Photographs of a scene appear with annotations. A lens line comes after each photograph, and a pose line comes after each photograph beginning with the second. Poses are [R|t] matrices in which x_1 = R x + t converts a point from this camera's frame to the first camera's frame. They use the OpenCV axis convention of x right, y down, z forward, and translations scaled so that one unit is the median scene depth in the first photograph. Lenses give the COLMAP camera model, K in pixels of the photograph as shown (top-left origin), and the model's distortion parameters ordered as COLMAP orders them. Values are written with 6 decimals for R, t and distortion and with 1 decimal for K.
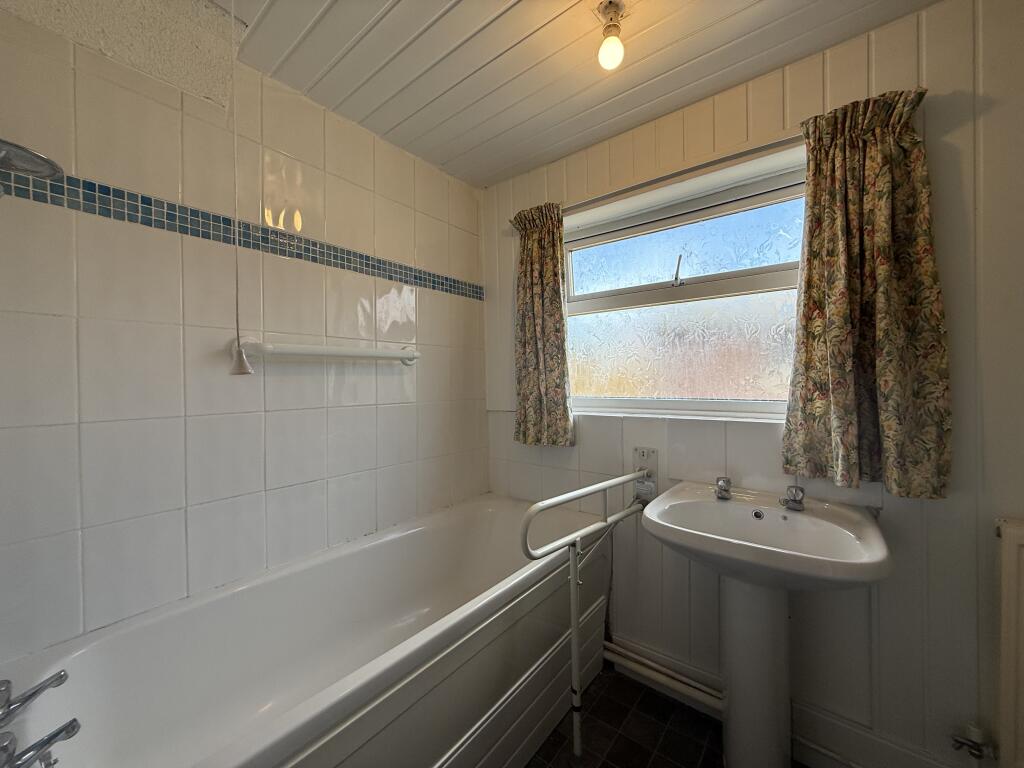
lens RADIAL K [[408.1, 0, 512.0], [0, 408.1, 384.0], [0, 0, 1]] dist [-0.000564, -0.000151]
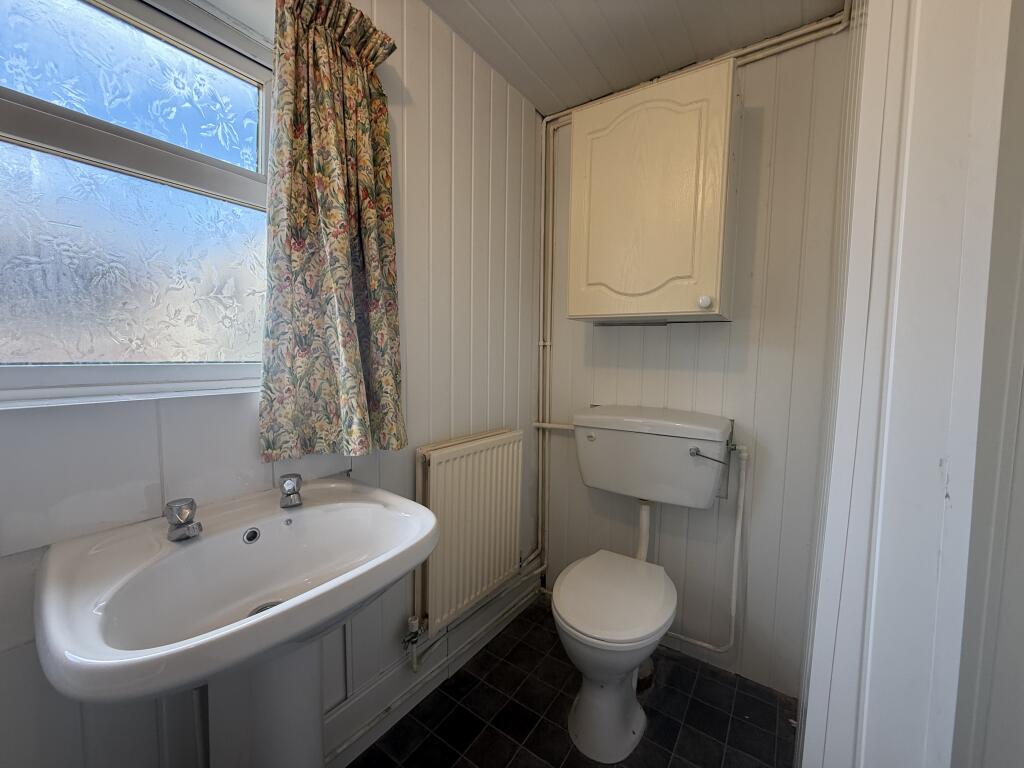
lens RADIAL K [[408.1, 0, 512.0], [0, 408.1, 384.0], [0, 0, 1]] dist [-0.000564, -0.000151]
pose [[-0.066599, -0.069703, 0.995342, -0.059058], [-0.004279, 0.997568, 0.069572, 0.037310], [-0.997771, 0.000374, -0.066735, 0.705556]]
